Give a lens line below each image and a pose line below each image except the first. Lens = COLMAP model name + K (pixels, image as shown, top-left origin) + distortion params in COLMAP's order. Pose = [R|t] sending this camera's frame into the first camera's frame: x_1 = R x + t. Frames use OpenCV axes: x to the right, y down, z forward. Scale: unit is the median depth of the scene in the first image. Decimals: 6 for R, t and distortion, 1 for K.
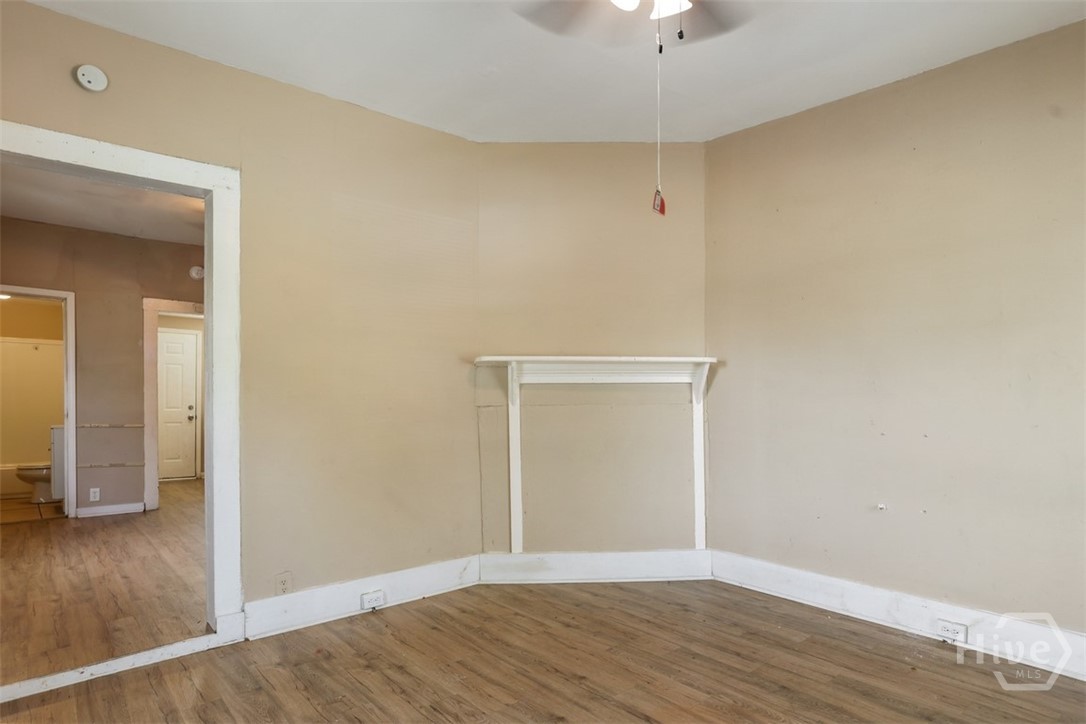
lens RADIAL K [[600.7, 0, 546.5], [0, 600.7, 401.6], [0, 0, 1]] dist [-0.019878, 0.002309]
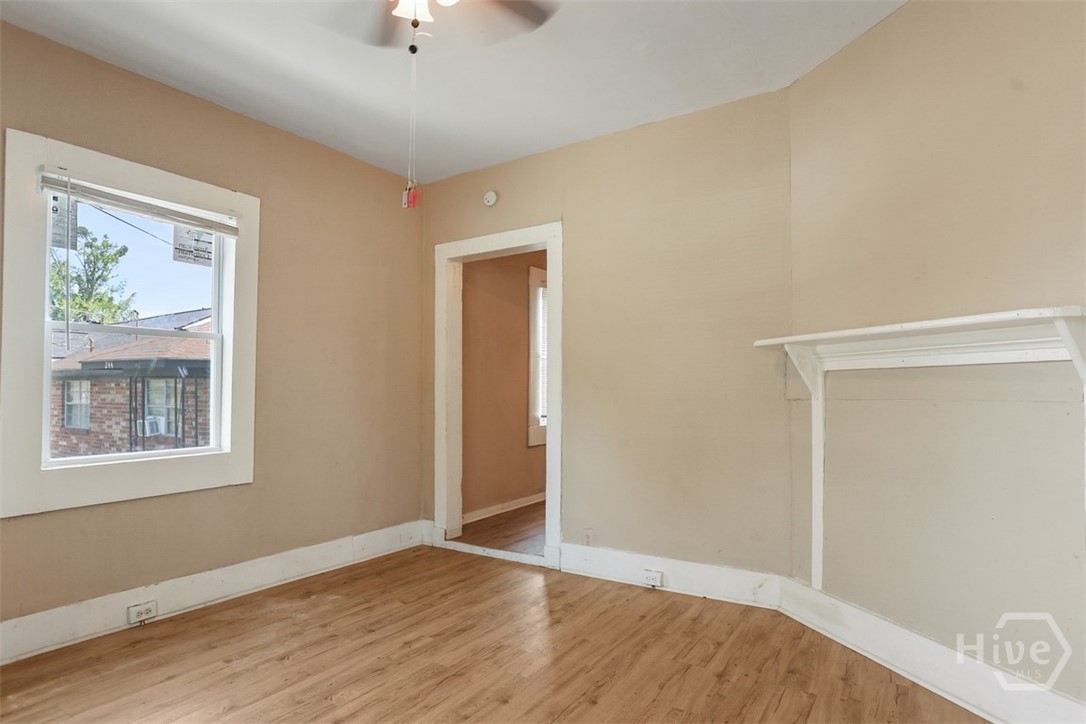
lens RADIAL K [[600.7, 0, 546.5], [0, 600.7, 401.6], [0, 0, 1]] dist [-0.019878, 0.002309]
pose [[0.271757, 0.020517, -0.962147, 0.698825], [0.001000, 0.999766, 0.021601, -0.009489], [0.962365, -0.006833, 0.271673, 0.534061]]
